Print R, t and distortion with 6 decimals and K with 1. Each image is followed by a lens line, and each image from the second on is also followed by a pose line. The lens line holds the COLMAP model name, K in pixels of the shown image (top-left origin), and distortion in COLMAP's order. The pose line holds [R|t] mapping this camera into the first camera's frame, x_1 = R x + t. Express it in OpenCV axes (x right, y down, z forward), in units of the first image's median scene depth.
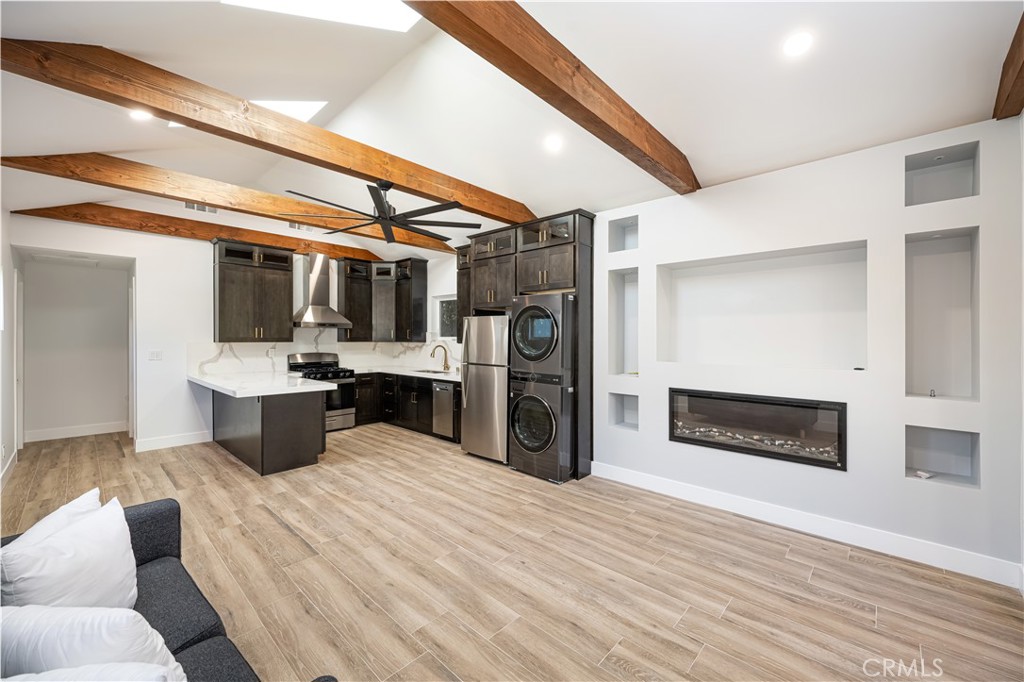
lens RADIAL K [[408.7, 0, 519.3], [0, 408.7, 349.4], [0, 0, 1]] dist [-0.001349, 0.000045]
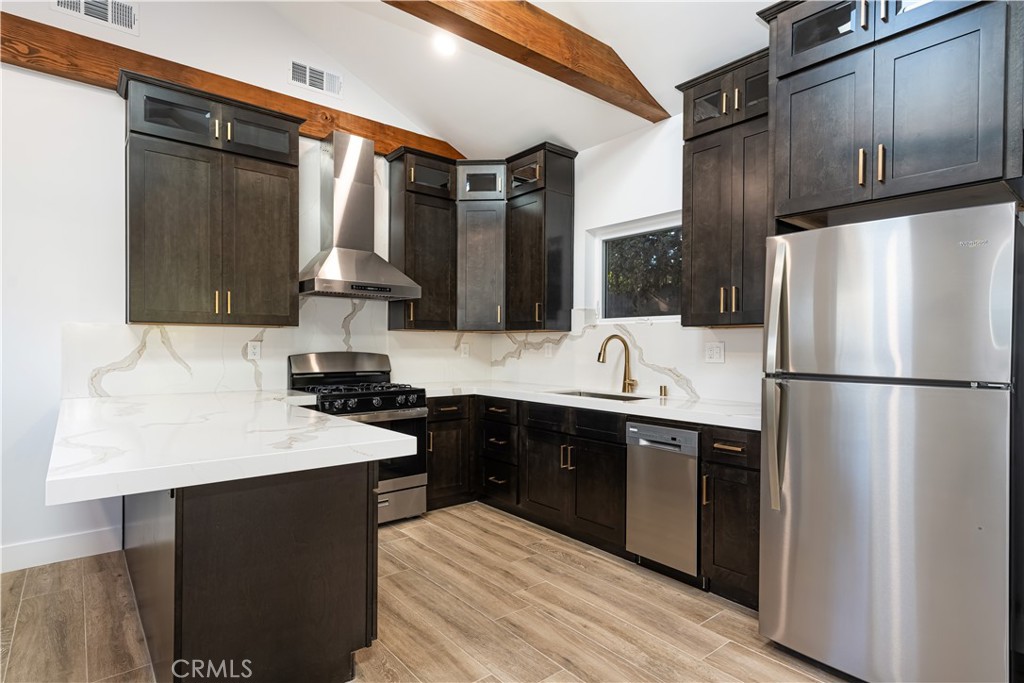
lens RADIAL K [[531.2, 0, 525.3], [0, 531.2, 356.9], [0, 0, 1]] dist [0.004071, -0.000855]
pose [[0.991856, 0.002796, -0.127334, -0.221748], [-0.003513, 0.999979, -0.005408, 0.017036], [0.127317, 0.005811, 0.991845, 0.433454]]
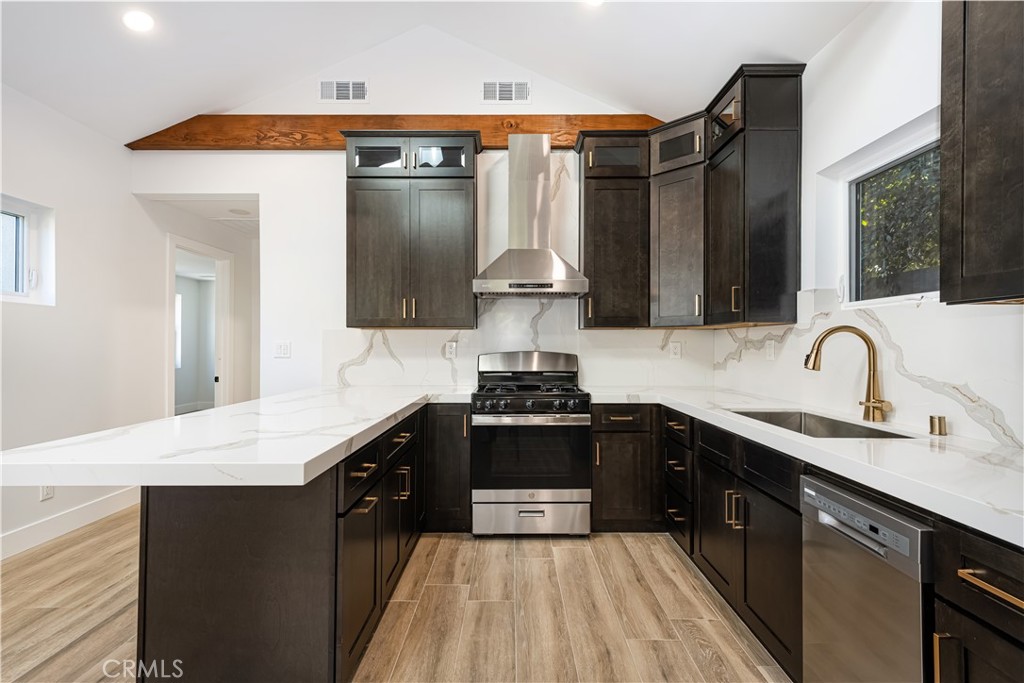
lens RADIAL K [[469.0, 0, 512.3], [0, 469.0, 346.3], [0, 0, 1]] dist [0.010884, -0.000048]
pose [[0.674094, -0.002514, -0.738642, -0.114419], [-0.015625, 0.999722, -0.017661, 0.012429], [0.738481, 0.023446, 0.673867, 0.637958]]
